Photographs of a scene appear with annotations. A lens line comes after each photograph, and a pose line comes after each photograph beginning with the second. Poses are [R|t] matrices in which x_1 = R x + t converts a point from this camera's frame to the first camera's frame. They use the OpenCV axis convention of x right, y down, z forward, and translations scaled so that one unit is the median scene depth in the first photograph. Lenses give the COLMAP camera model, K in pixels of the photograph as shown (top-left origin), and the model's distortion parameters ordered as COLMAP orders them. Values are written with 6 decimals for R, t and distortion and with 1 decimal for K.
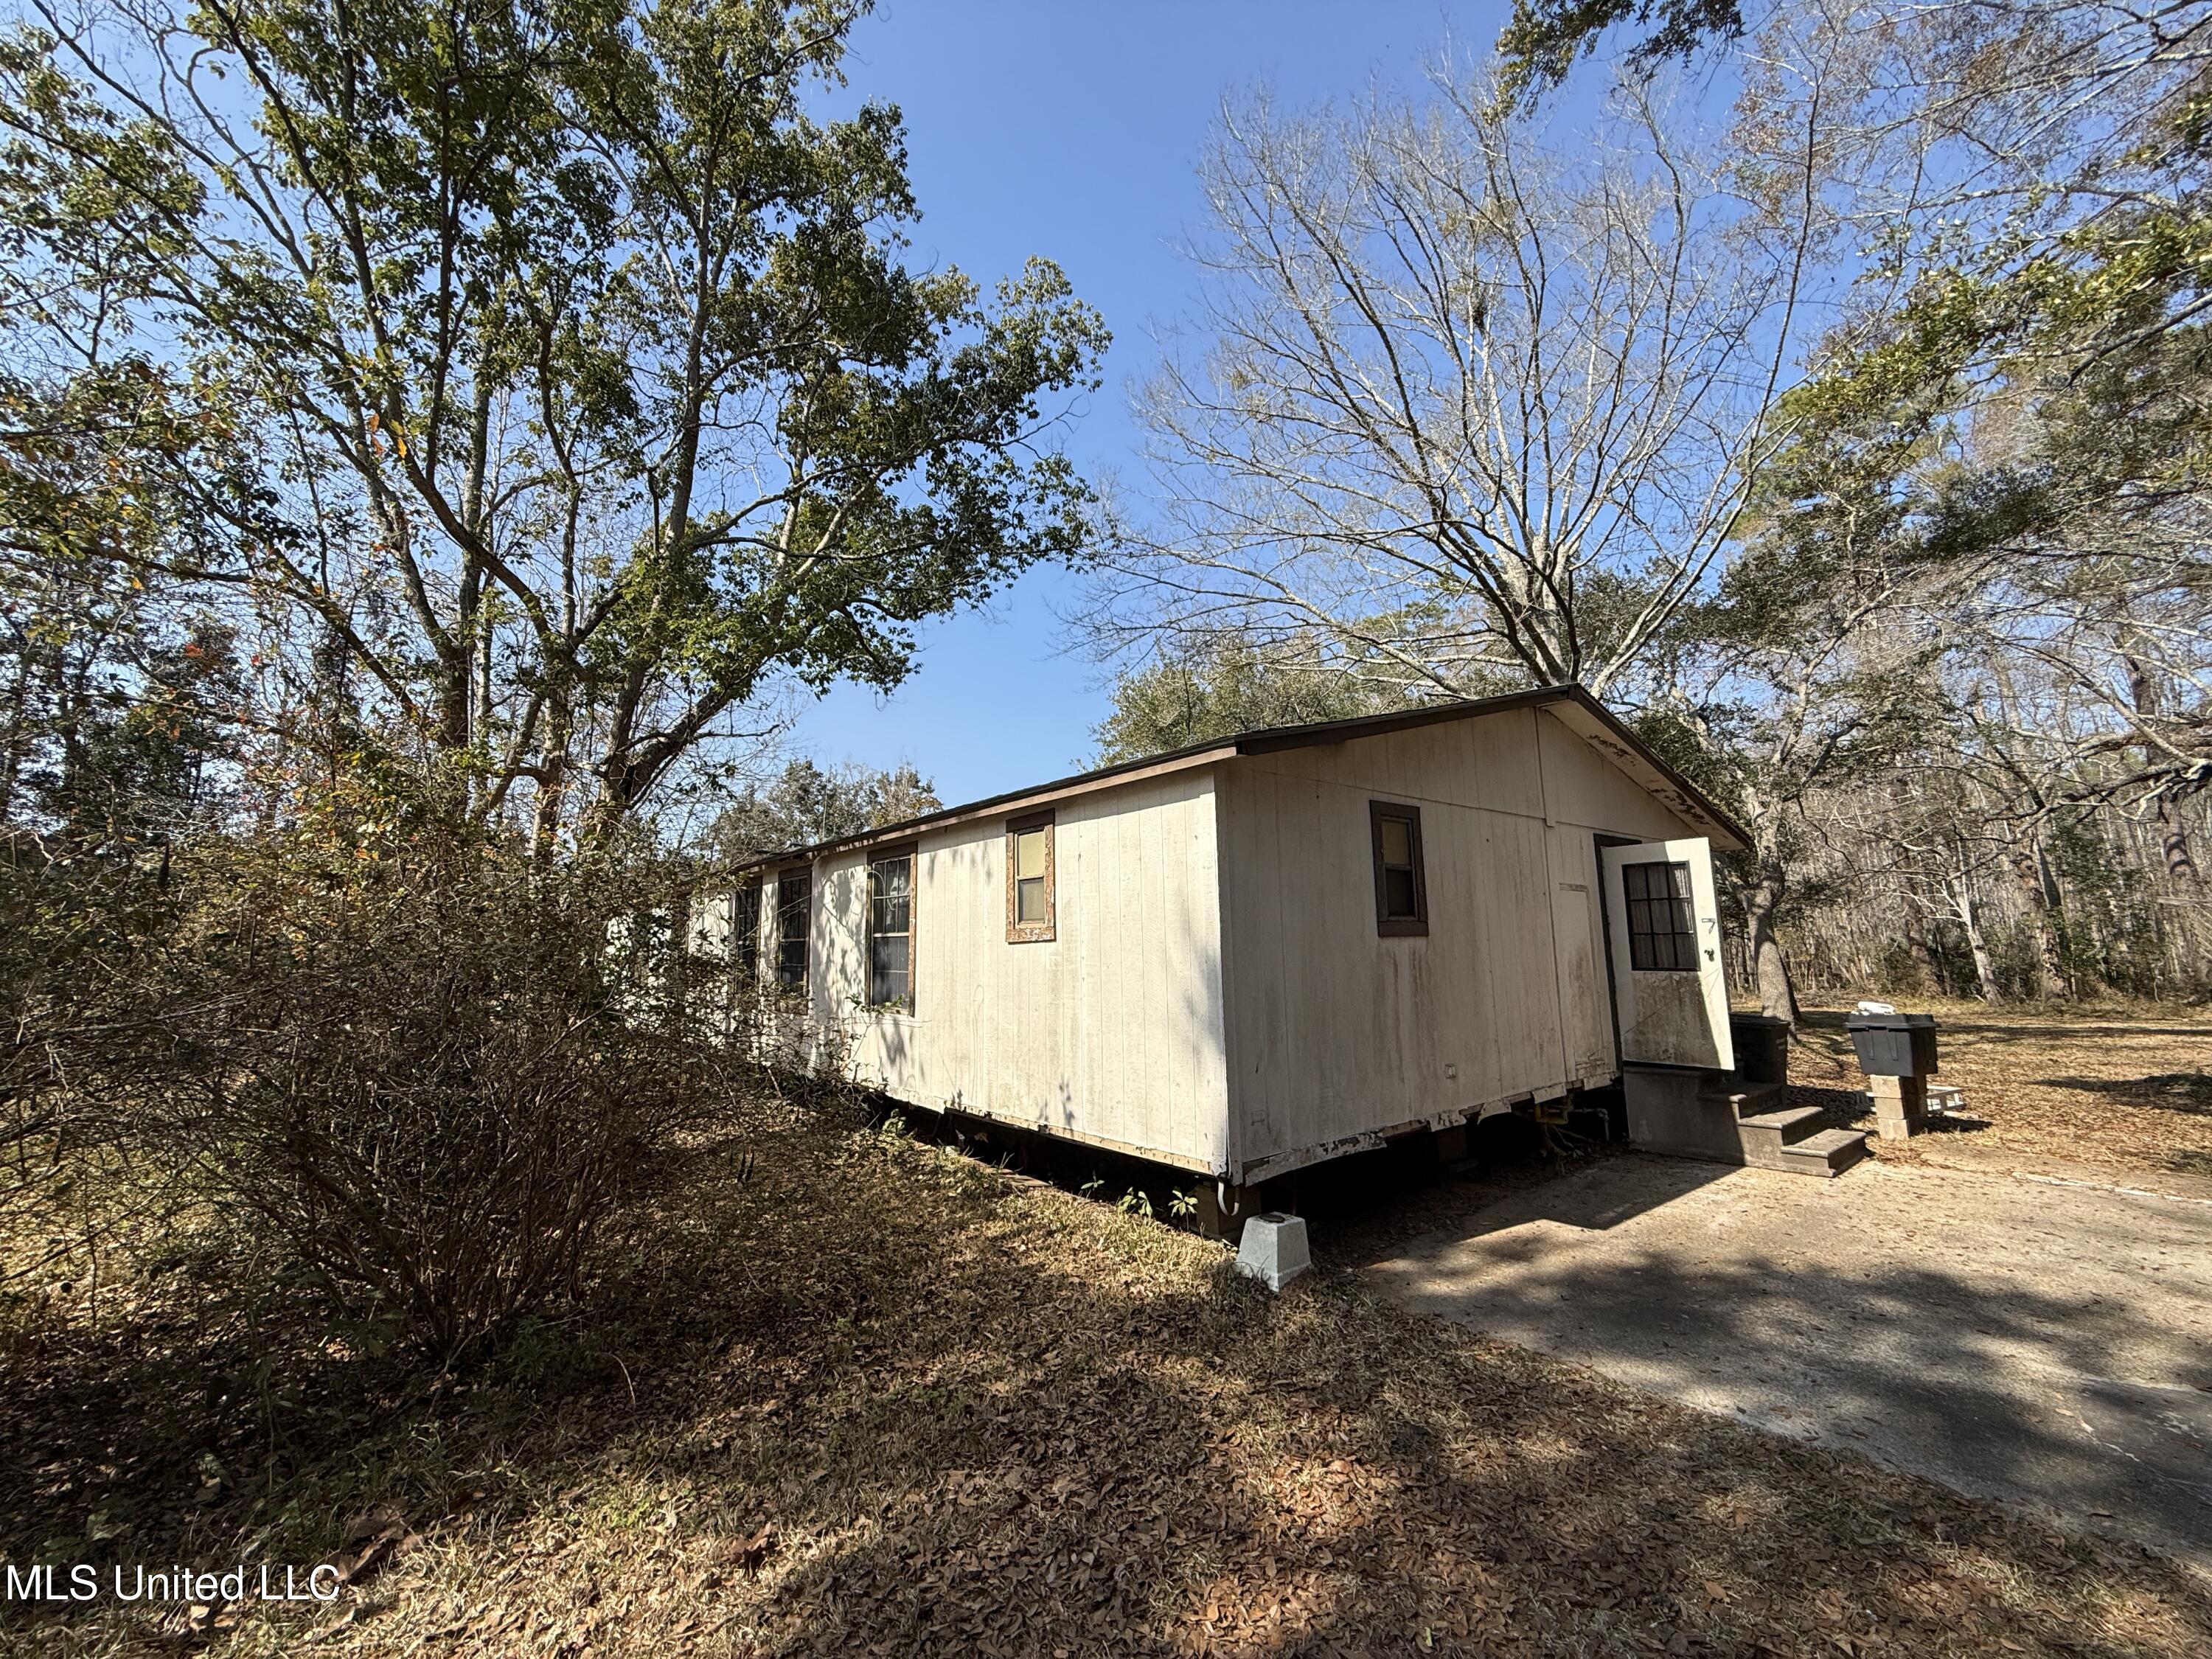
lens RADIAL K [[884.0, 0, 1100.5], [0, 884.0, 834.0], [0, 0, 1]] dist [0.001195, 0.000172]
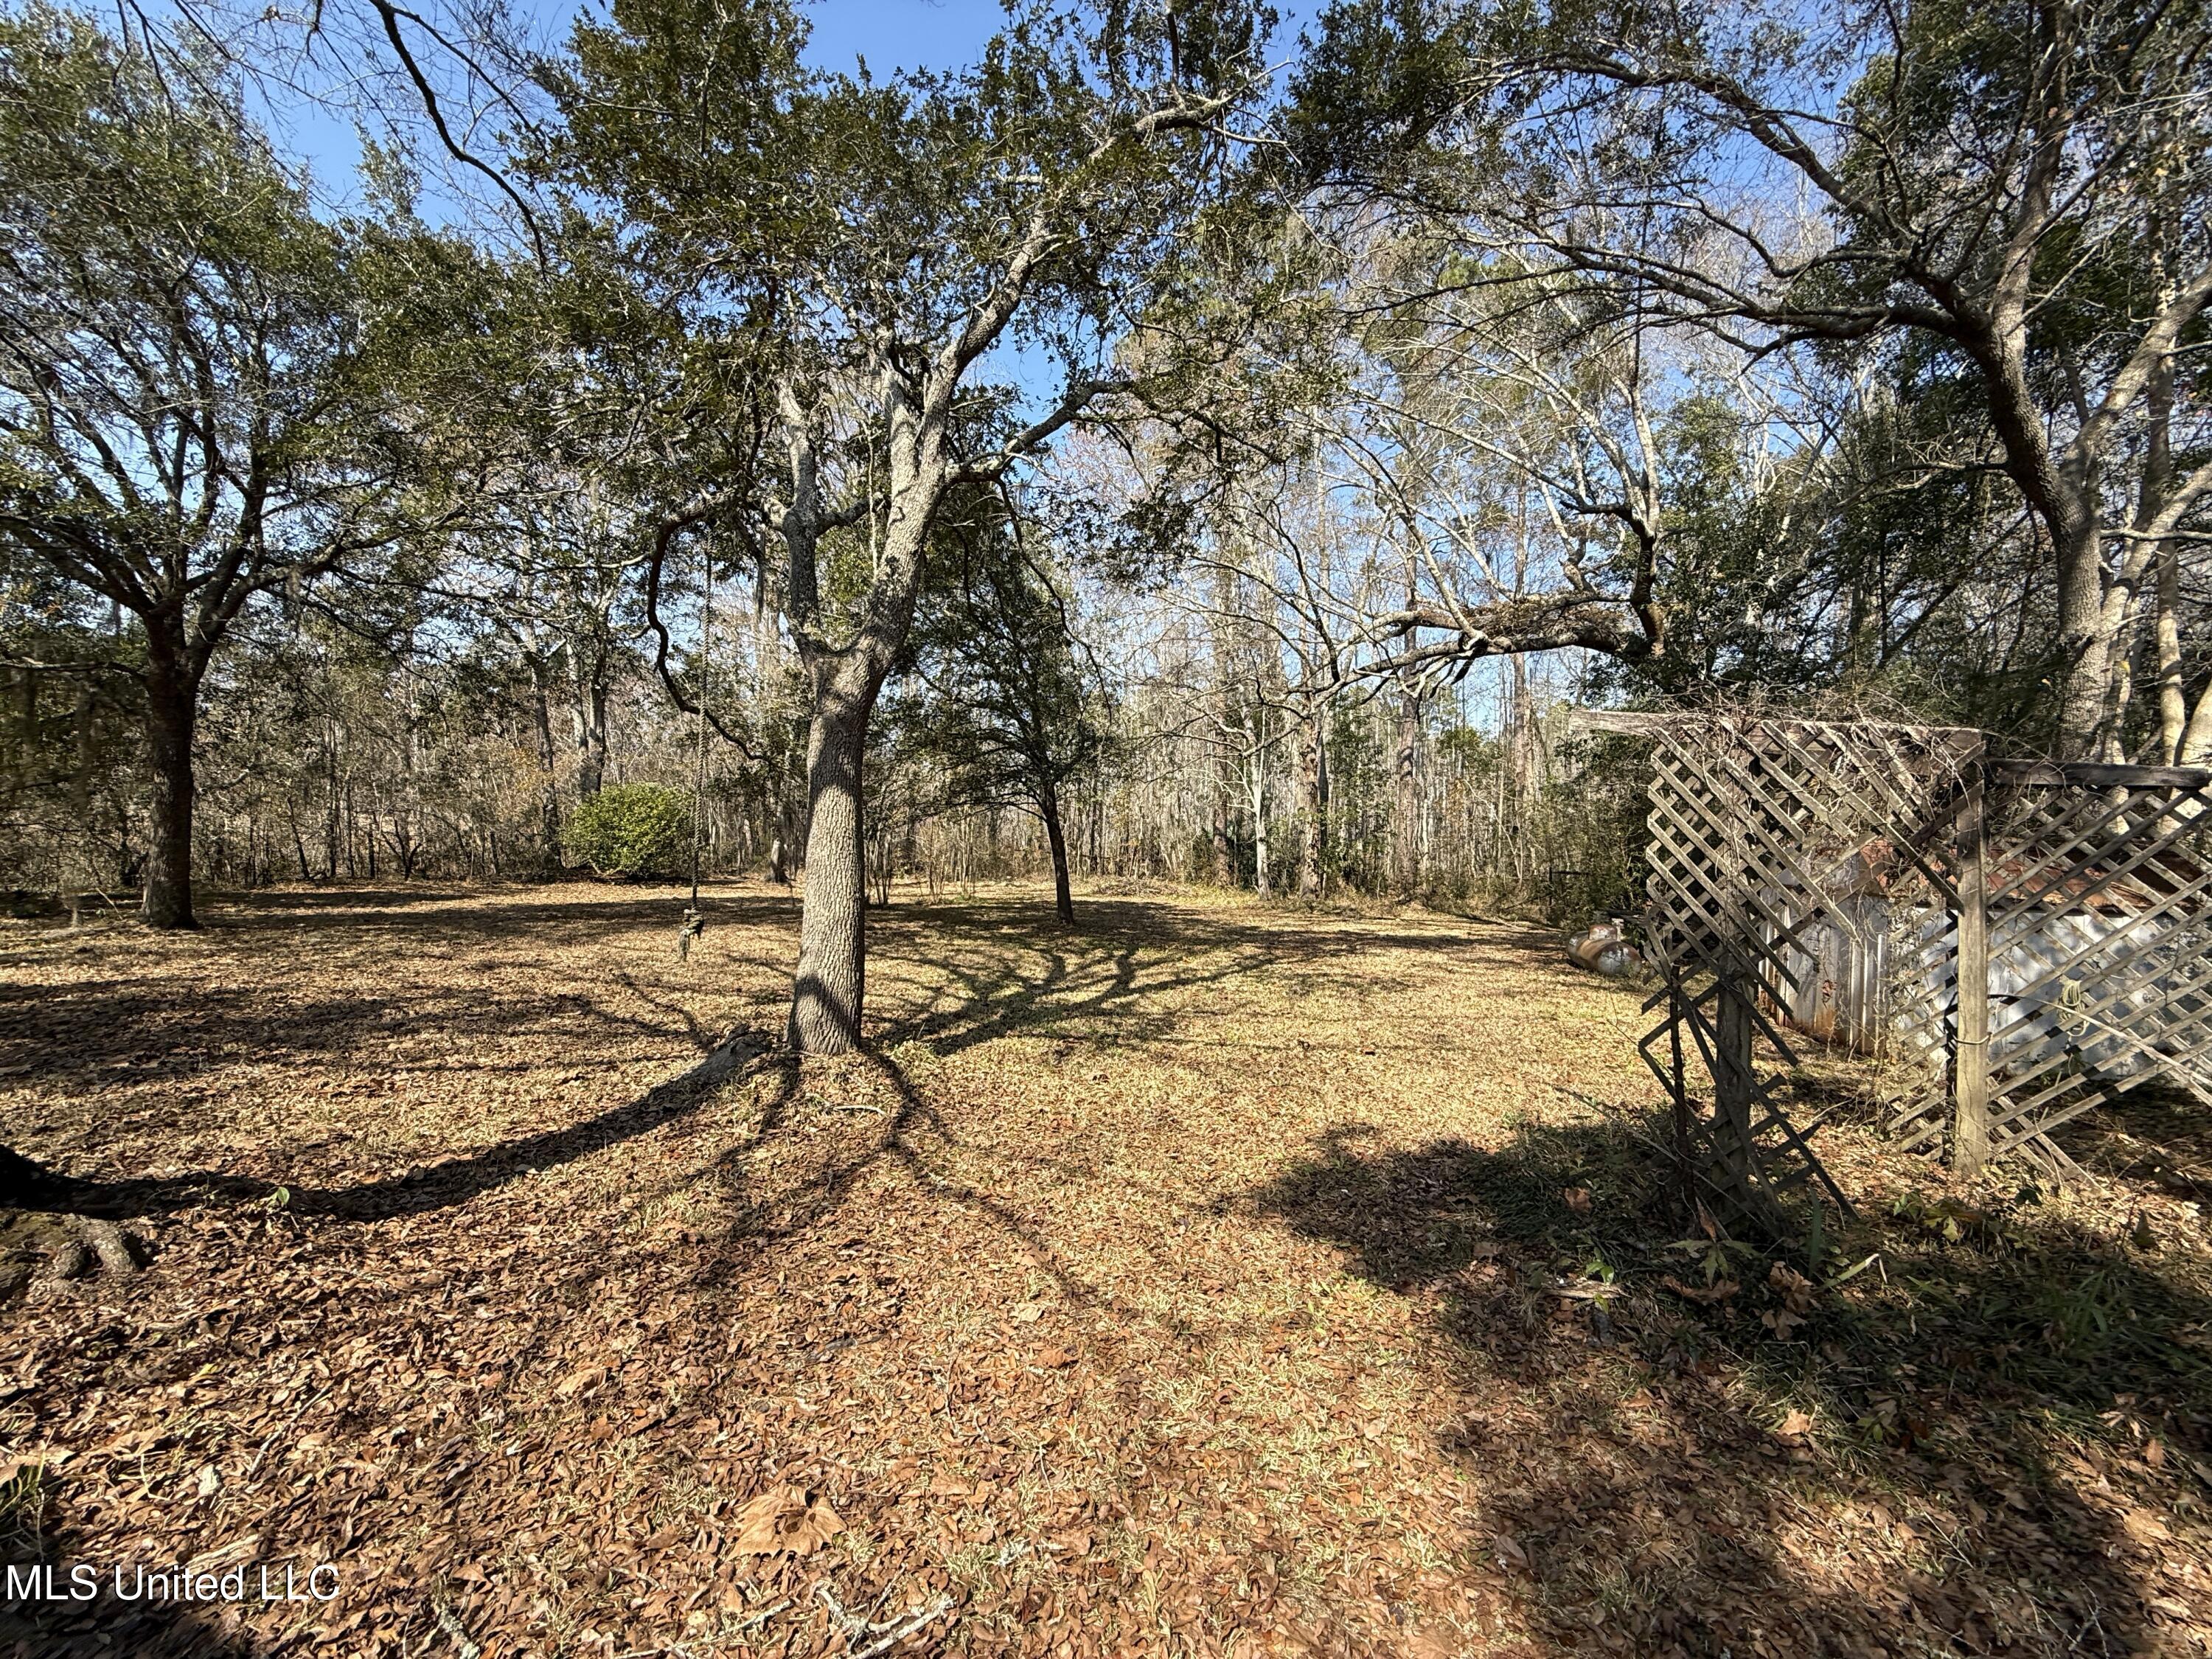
lens RADIAL K [[884.0, 0, 1108.1], [0, 884.0, 828.1], [0, 0, 1]] dist [0.001195, 0.000172]
pose [[0.826139, 0.055778, 0.560699, 0.323417], [-0.135076, 0.985678, 0.100967, 0.042537], [-0.547036, -0.159150, 0.821841, 0.312095]]
